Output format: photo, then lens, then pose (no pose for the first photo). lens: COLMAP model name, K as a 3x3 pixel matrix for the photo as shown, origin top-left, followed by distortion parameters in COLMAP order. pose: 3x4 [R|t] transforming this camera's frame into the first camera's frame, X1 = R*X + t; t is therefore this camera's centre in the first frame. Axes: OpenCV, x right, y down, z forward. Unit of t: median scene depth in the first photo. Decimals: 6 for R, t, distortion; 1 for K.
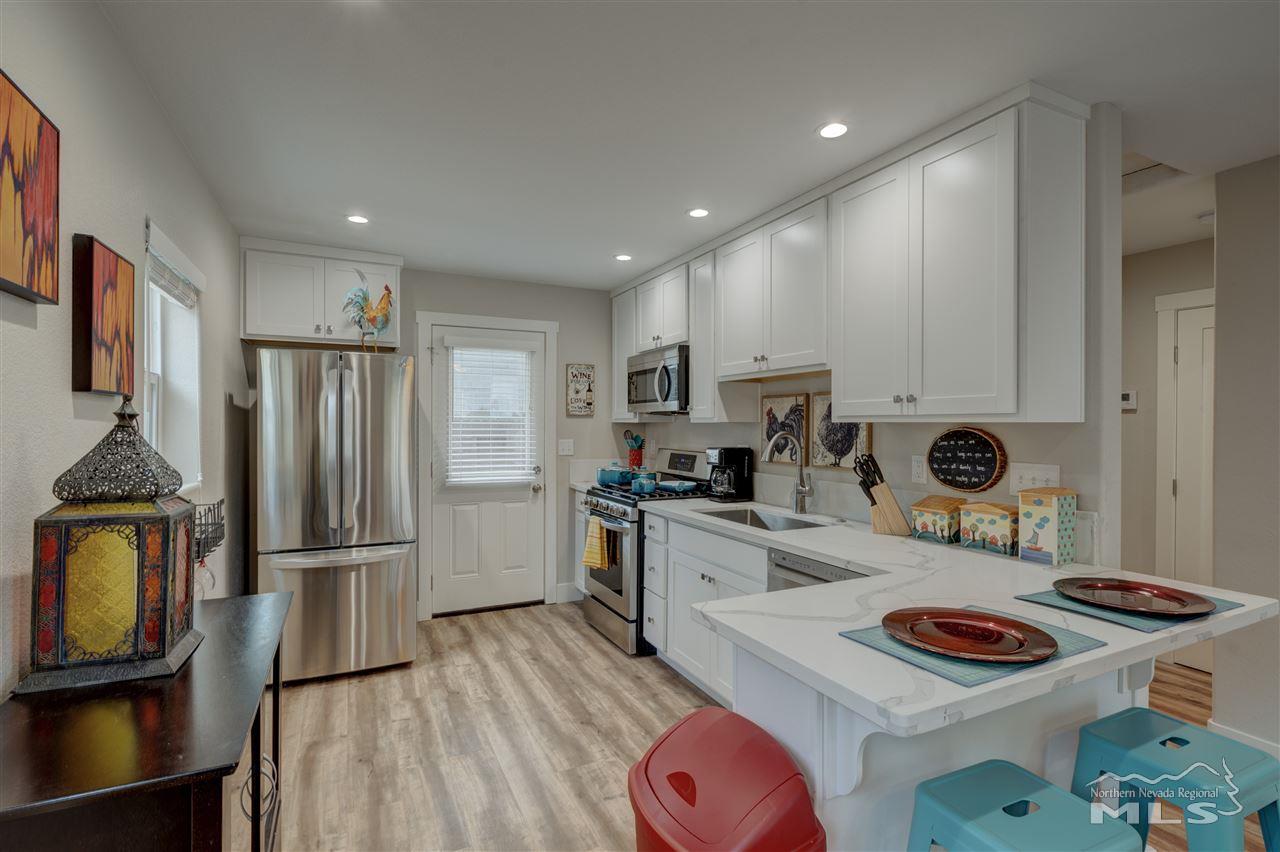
lens RADIAL K [[618.2, 0, 656.4], [0, 618.2, 409.3], [0, 0, 1]] dist [0.002478, 0.000652]
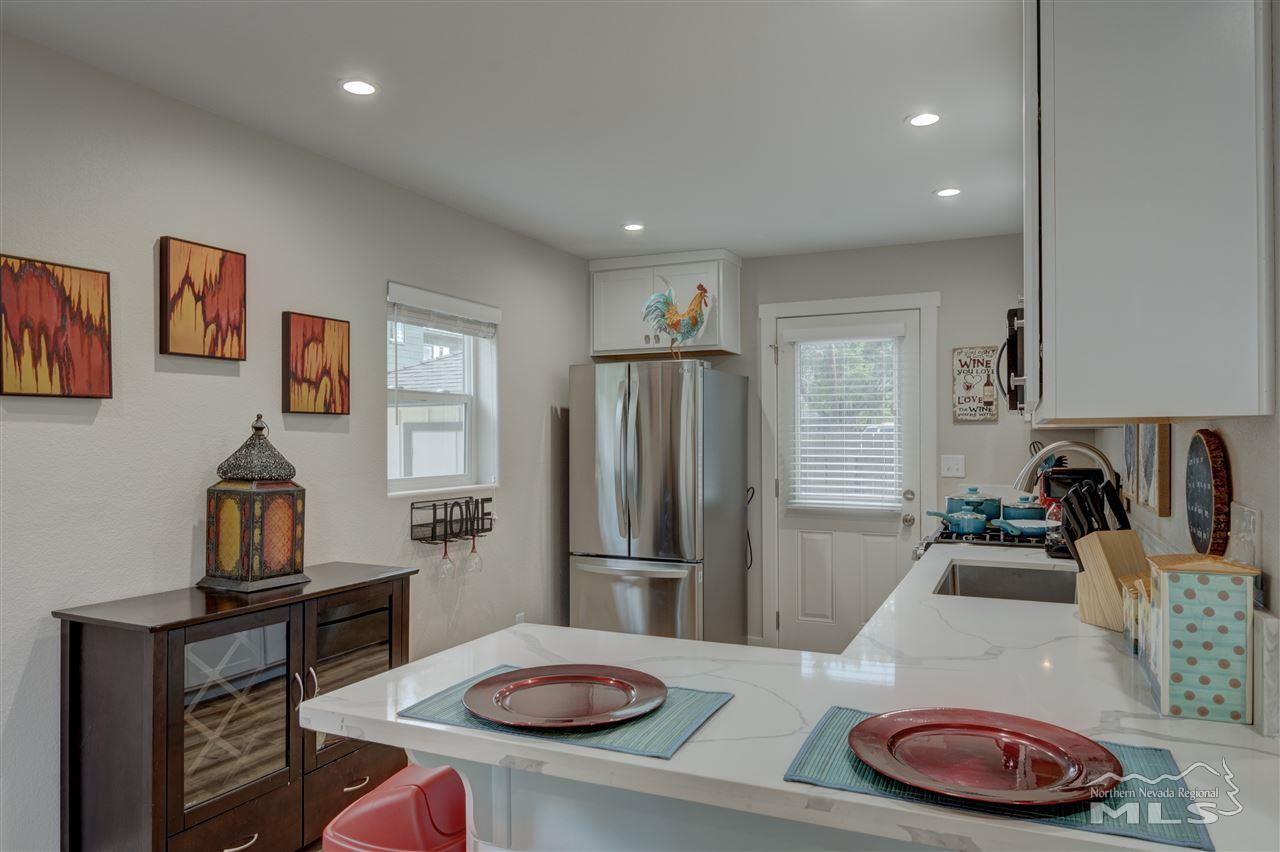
lens RADIAL K [[843.8, 0, 640.0], [0, 843.8, 426.0], [0, 0, 1]] dist [0.010408, -0.000100]
pose [[0.620857, -0.016125, -0.783758, 0.519990], [0.023620, 0.999719, -0.001857, 0.011736], [0.783568, -0.017359, 0.621064, 0.153829]]
